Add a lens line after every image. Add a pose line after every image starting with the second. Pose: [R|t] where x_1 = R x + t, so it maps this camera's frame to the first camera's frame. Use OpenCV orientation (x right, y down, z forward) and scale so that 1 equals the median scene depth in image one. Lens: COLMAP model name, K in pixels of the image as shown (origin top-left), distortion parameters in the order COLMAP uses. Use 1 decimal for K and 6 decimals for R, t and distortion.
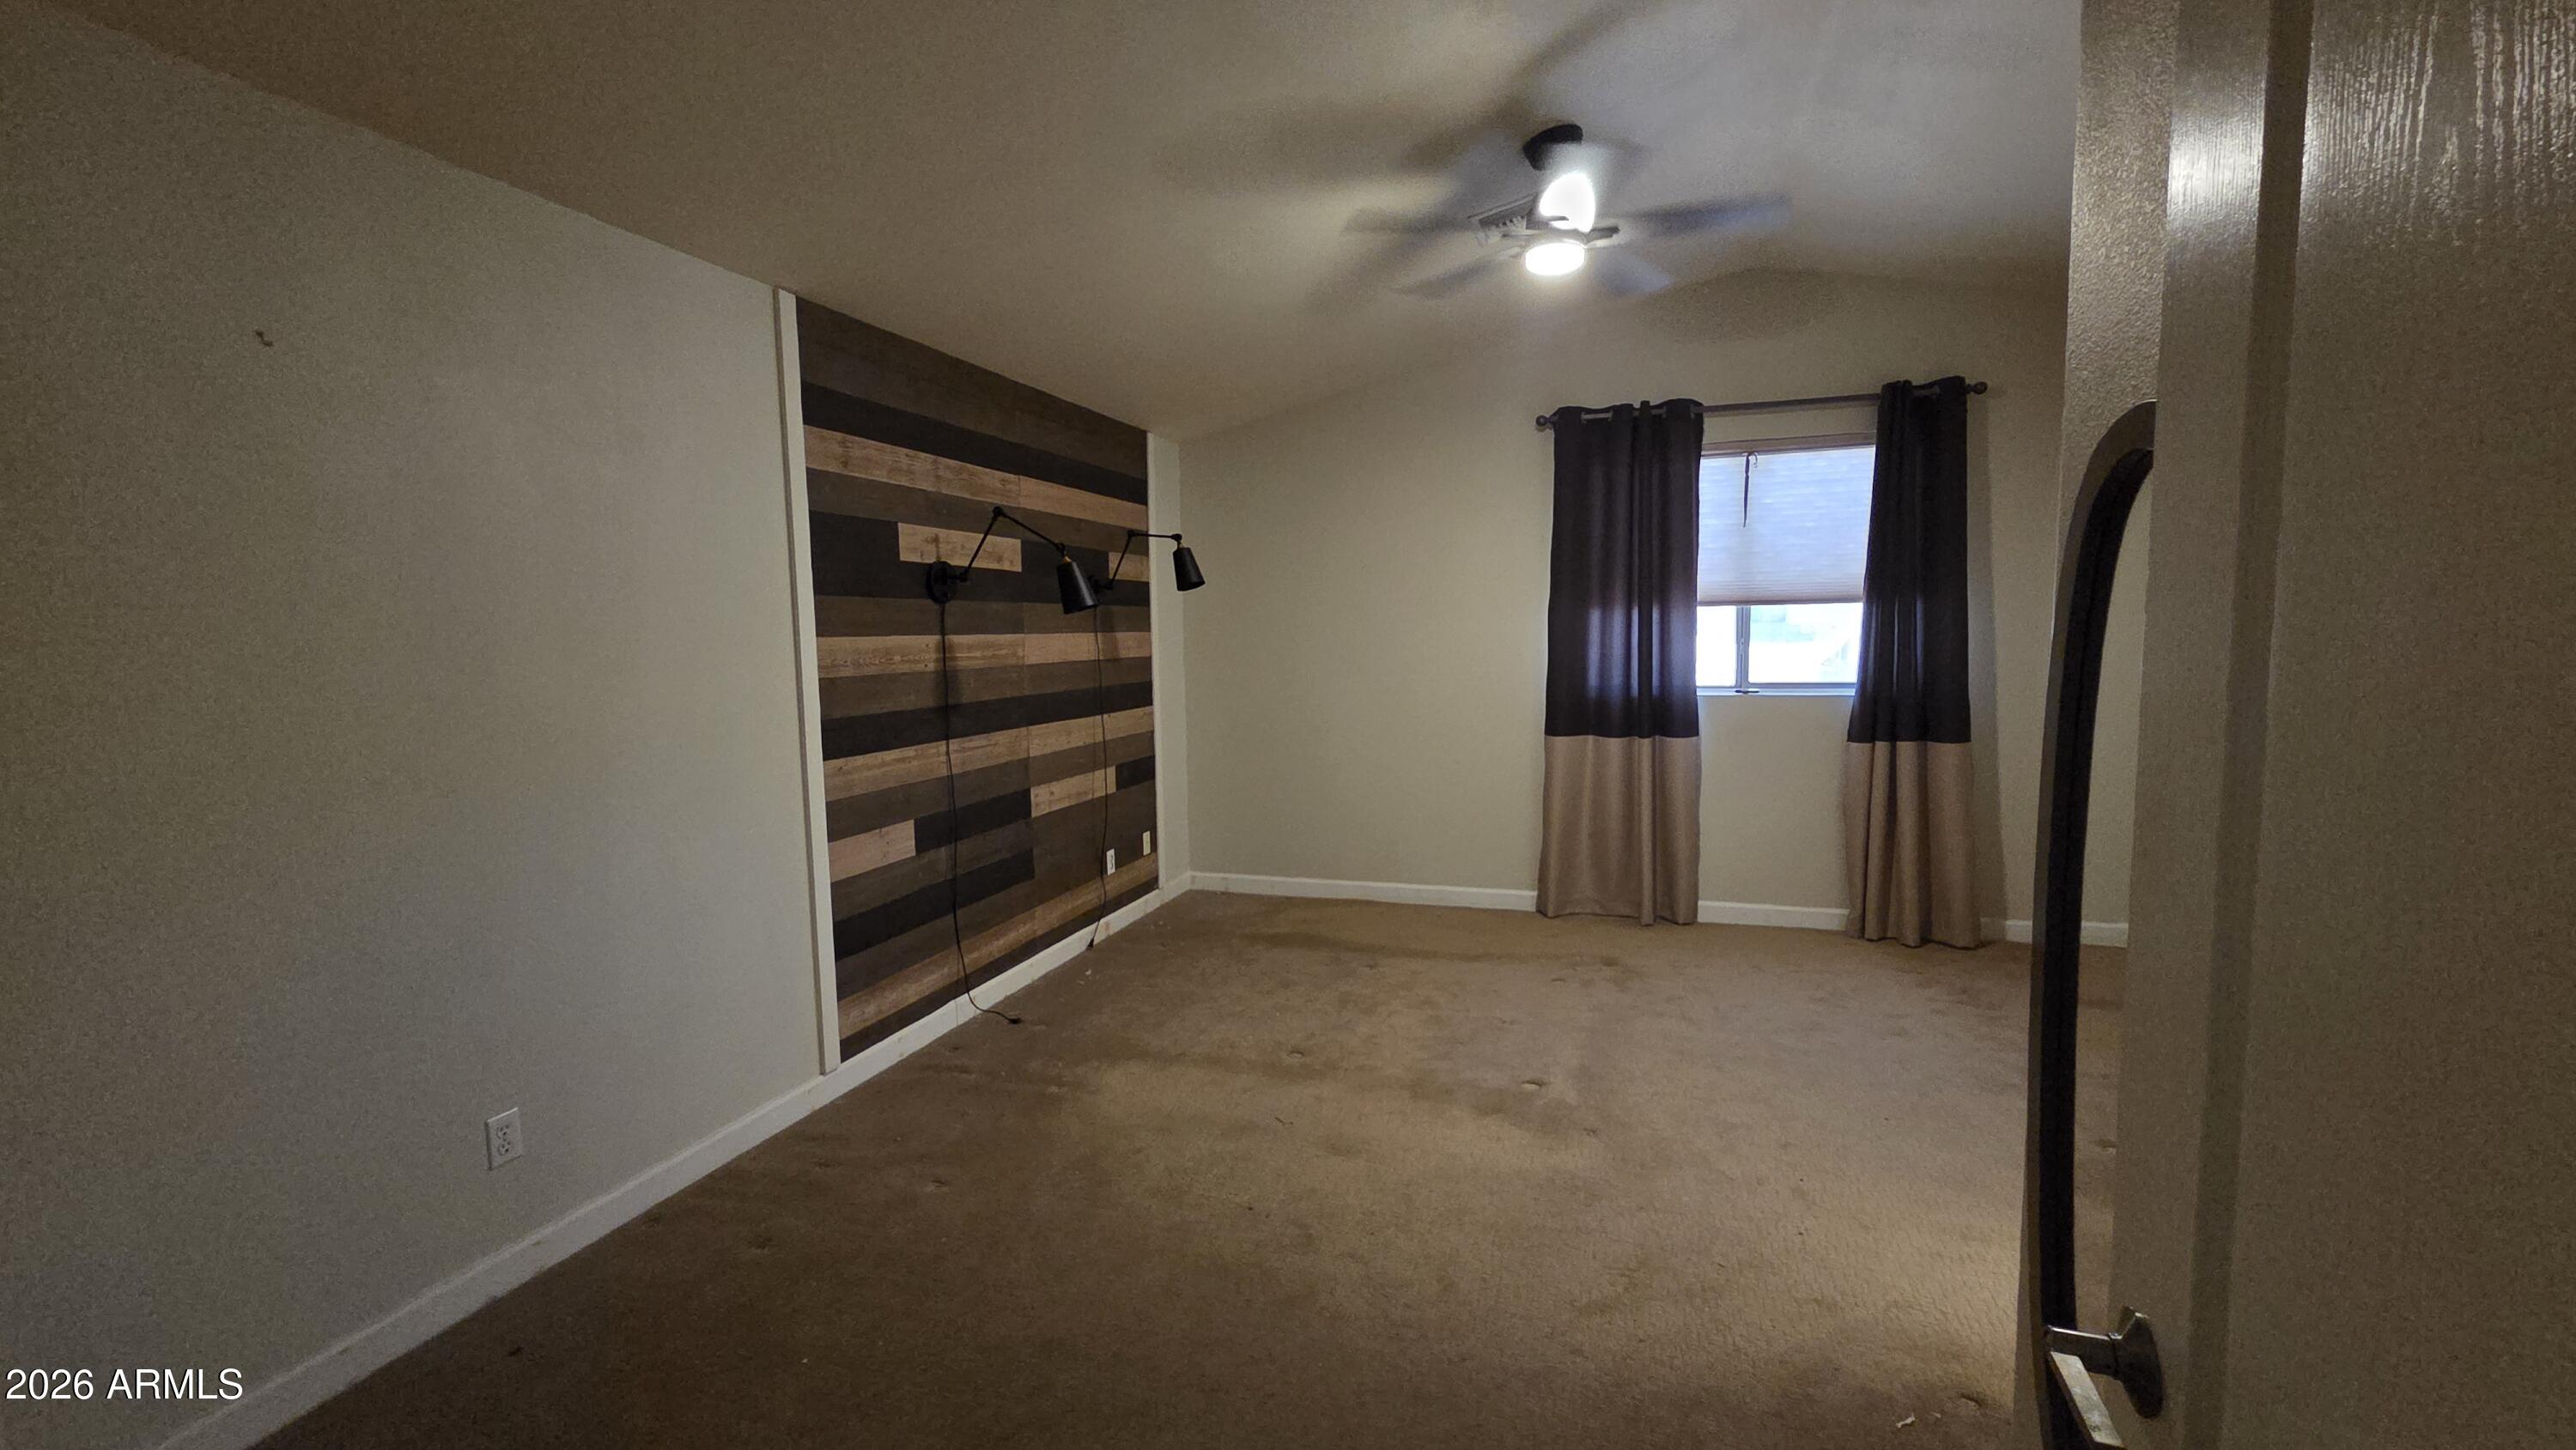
lens RADIAL K [[1059.7, 0, 1295.9], [0, 1059.7, 721.8], [0, 0, 1]] dist [-0.001214, 0.000407]
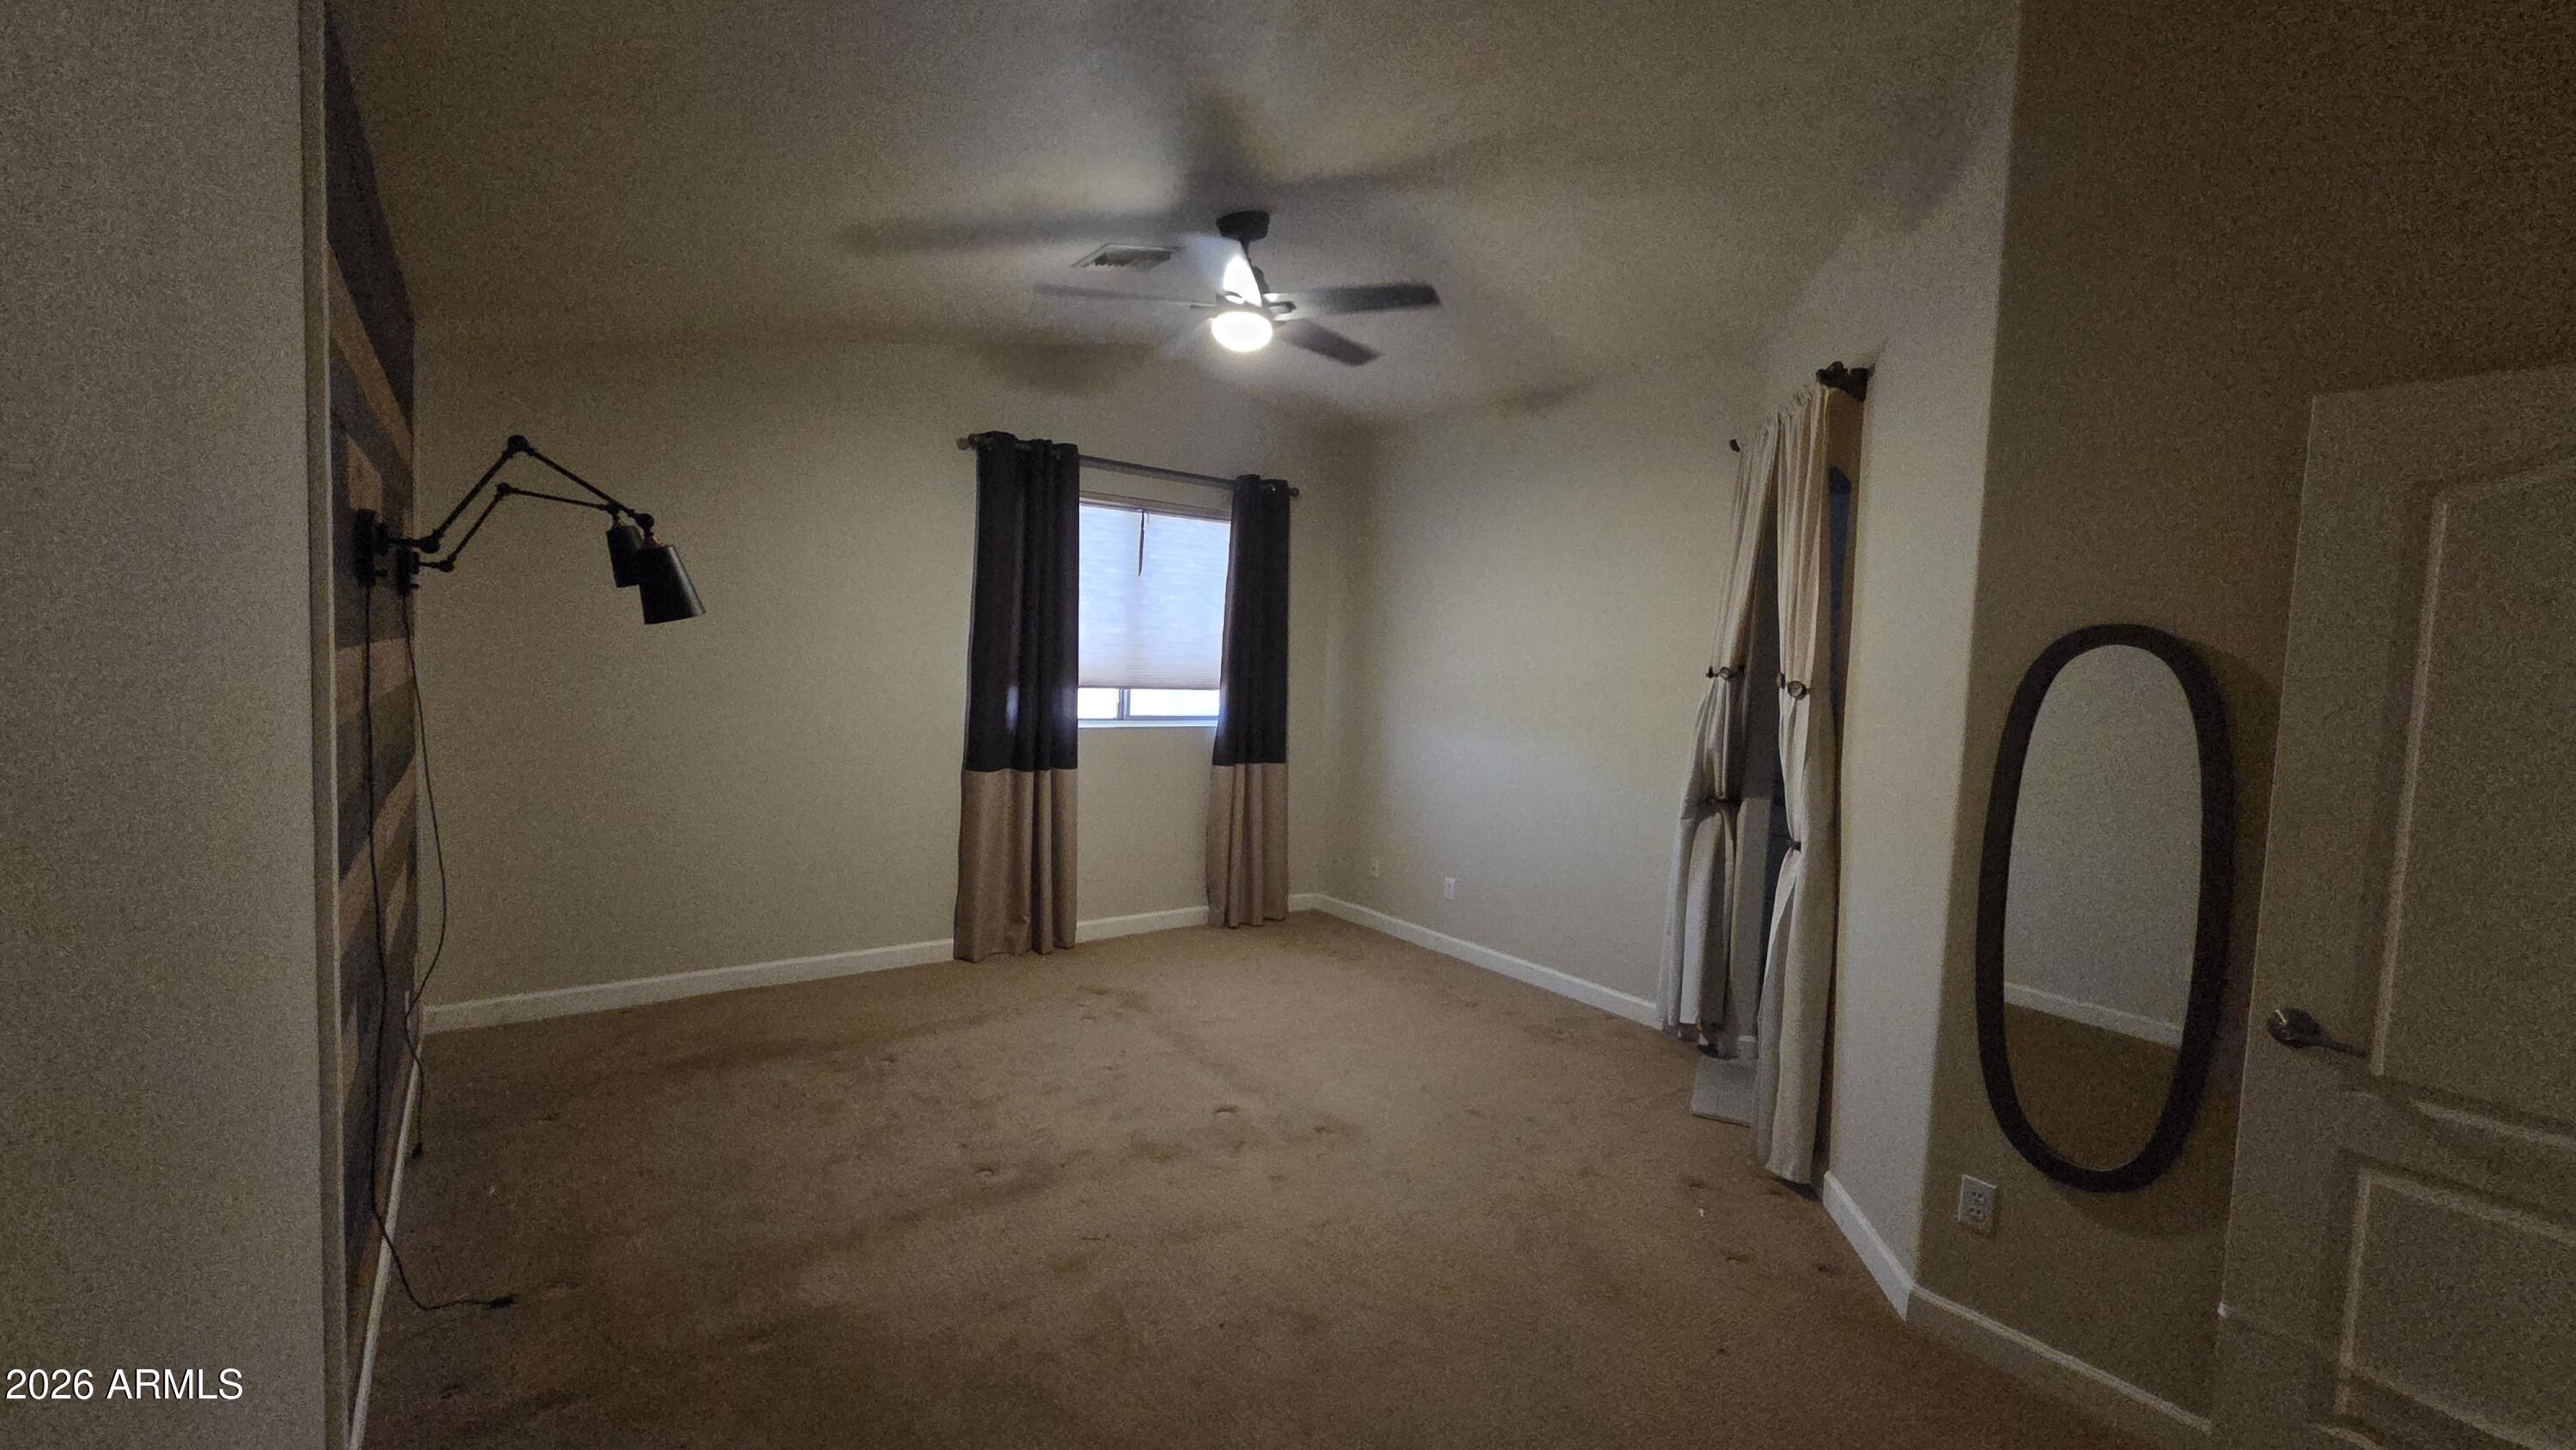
lens RADIAL K [[1059.7, 0, 1293.2], [0, 1059.7, 735.2], [0, 0, 1]] dist [-0.001214, 0.000407]
pose [[0.570246, -0.019656, 0.821238, -0.408905], [0.020417, 0.999744, 0.009752, -0.025409], [-0.821220, 0.011206, 0.570502, 0.241633]]
